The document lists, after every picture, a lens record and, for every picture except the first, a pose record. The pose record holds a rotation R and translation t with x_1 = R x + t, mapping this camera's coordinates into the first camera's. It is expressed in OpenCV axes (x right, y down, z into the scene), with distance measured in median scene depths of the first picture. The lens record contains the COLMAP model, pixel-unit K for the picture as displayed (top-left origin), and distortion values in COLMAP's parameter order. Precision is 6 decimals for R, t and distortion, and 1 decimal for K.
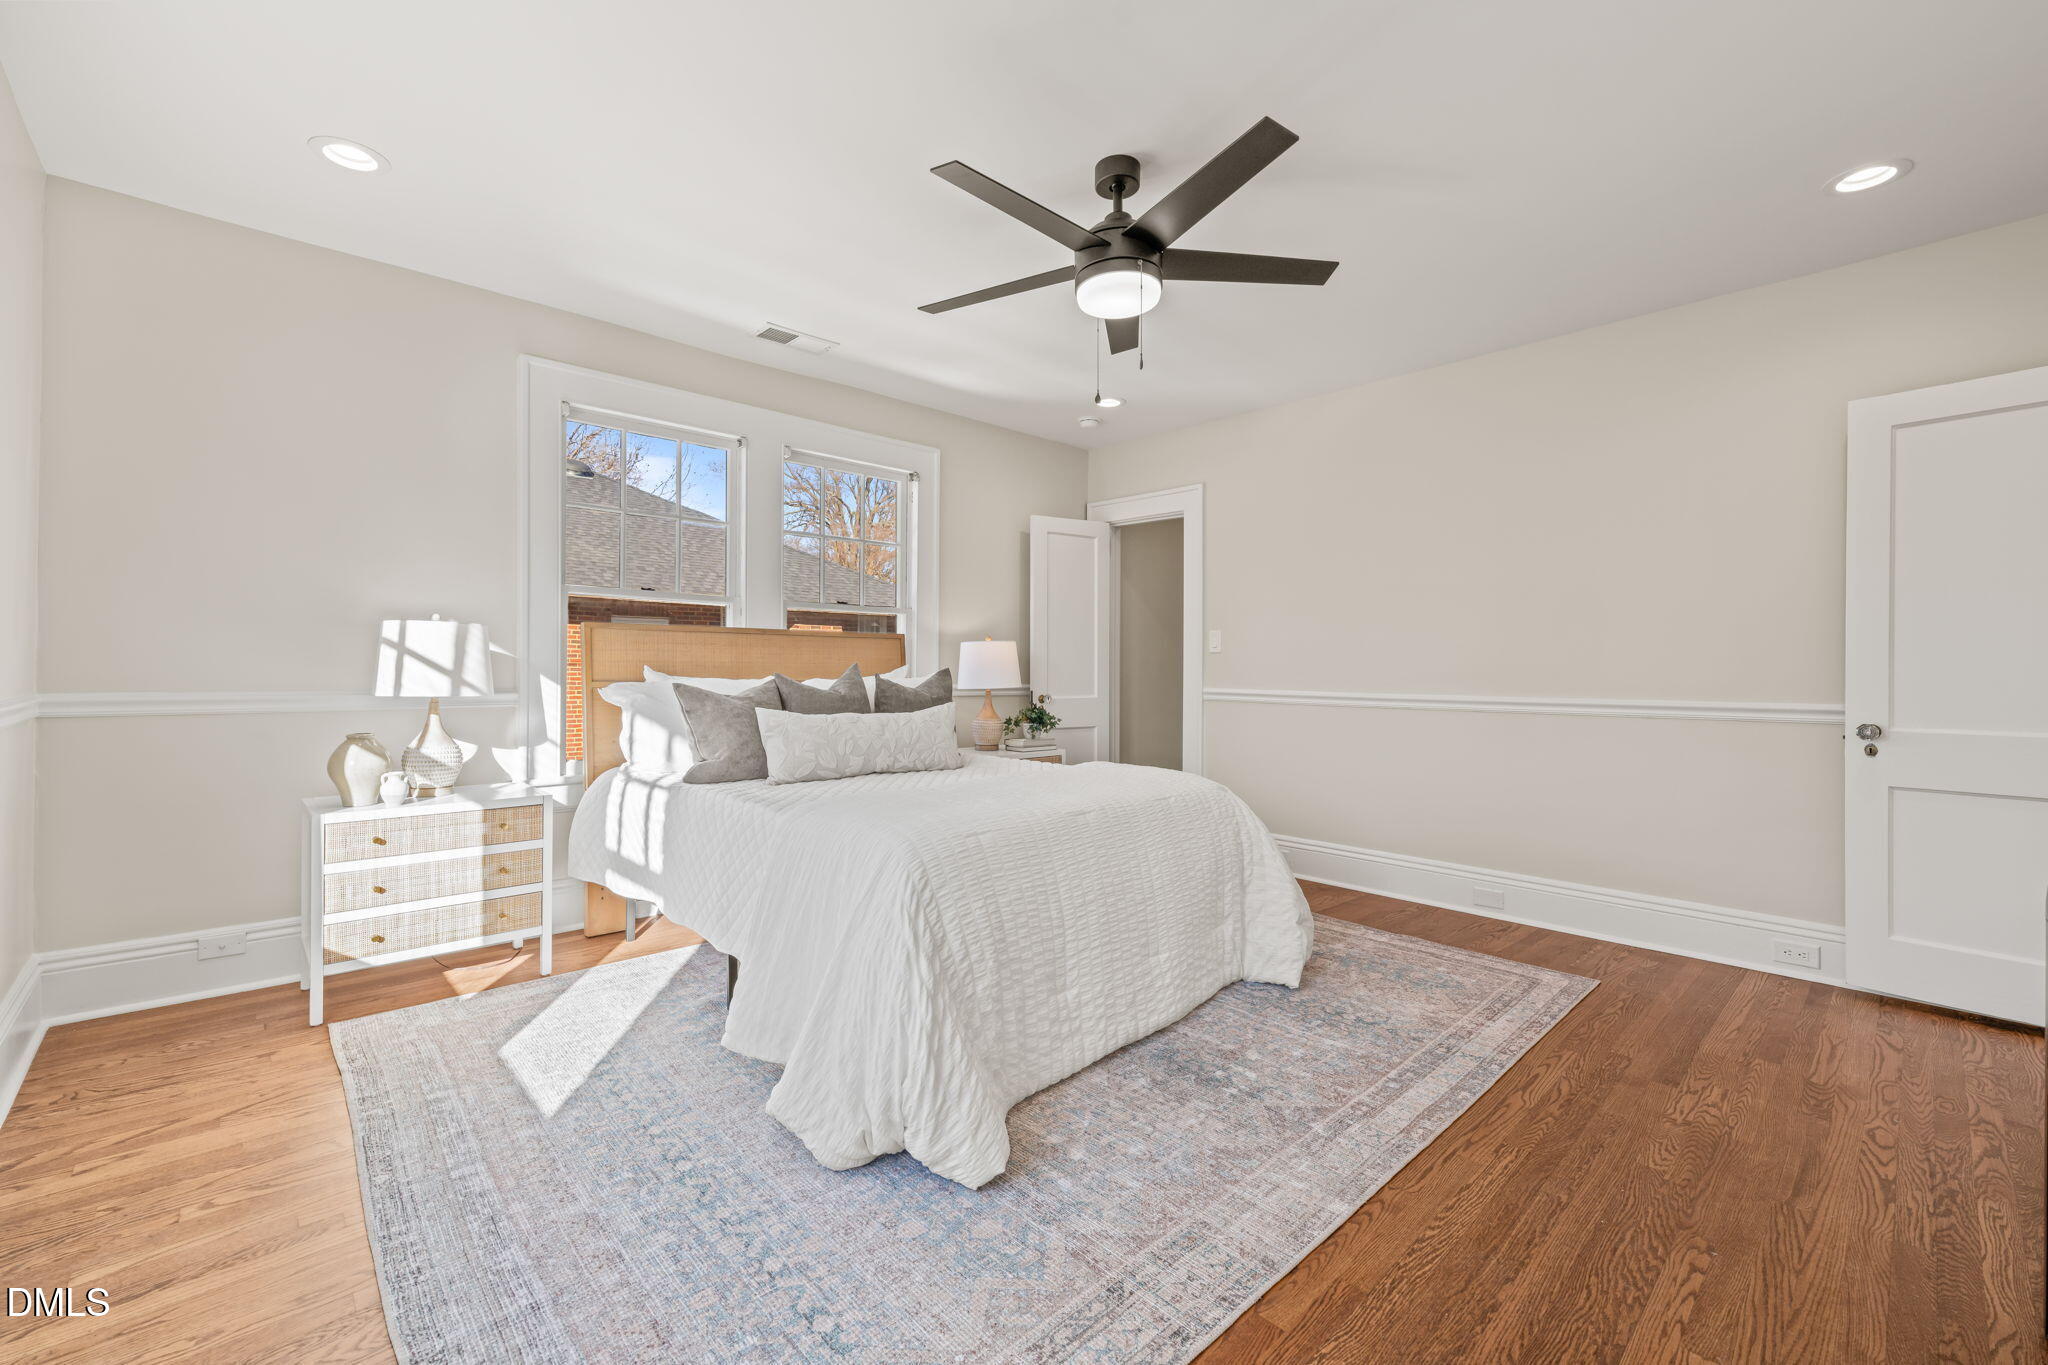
lens RADIAL K [[861.8, 0, 1024.0], [0, 861.8, 682.5], [0, 0, 1]] dist [0.000017, -0.000067]
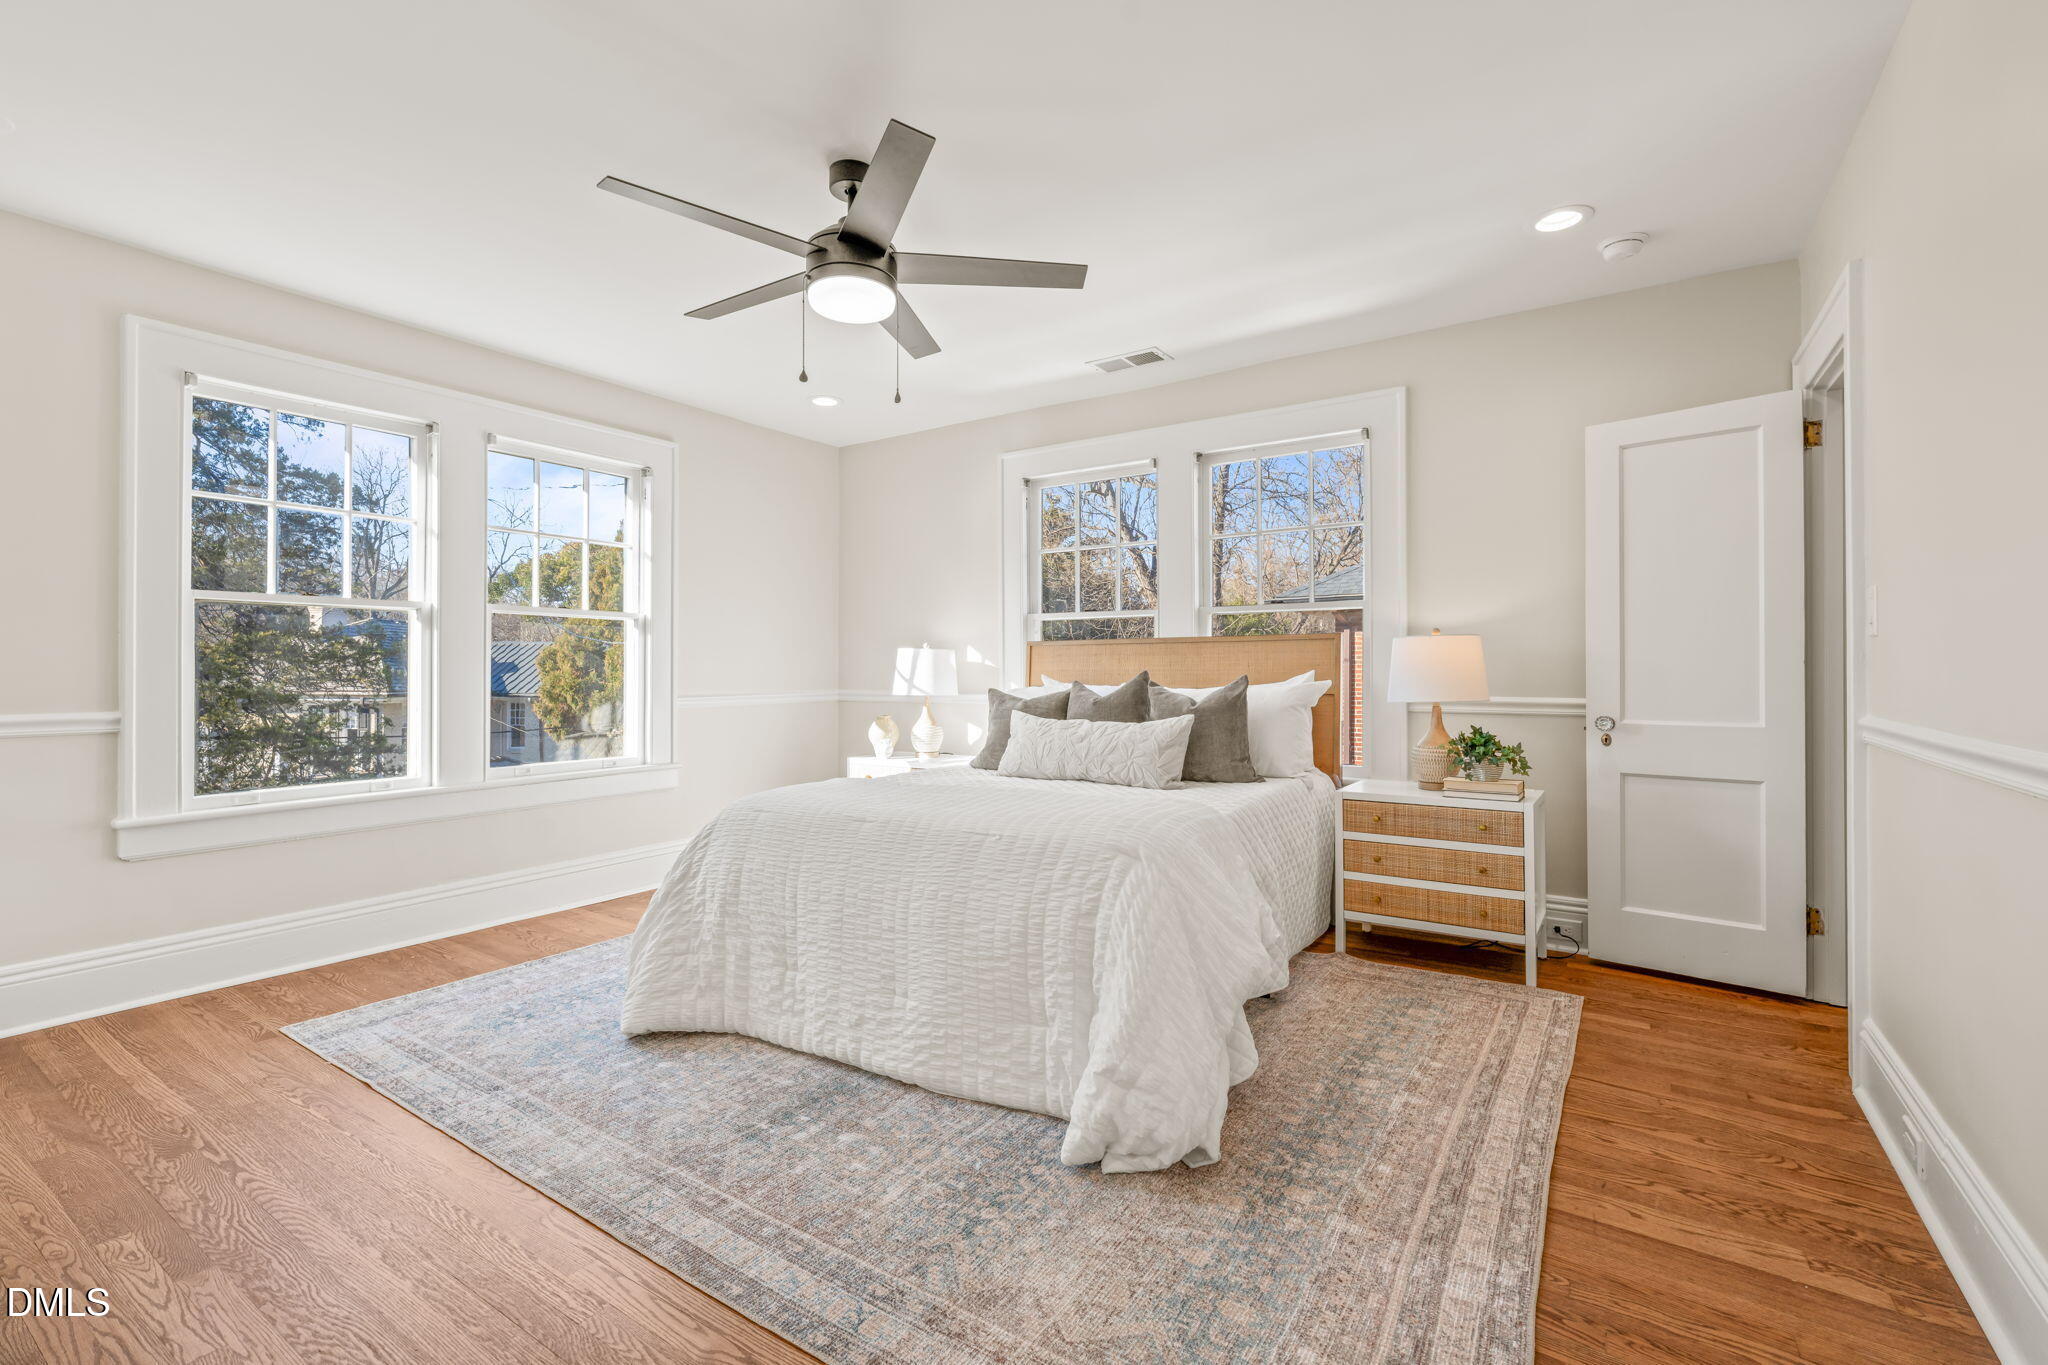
lens RADIAL K [[897.0, 0, 1024.0], [0, 897.0, 682.5], [0, 0, 1]] dist [-0.002061, -0.000790]
pose [[0.219973, 0.002380, -0.975503, 1.128009], [-0.011177, 0.999938, -0.000081, -0.011167], [0.975442, 0.010921, 0.219986, 0.949463]]
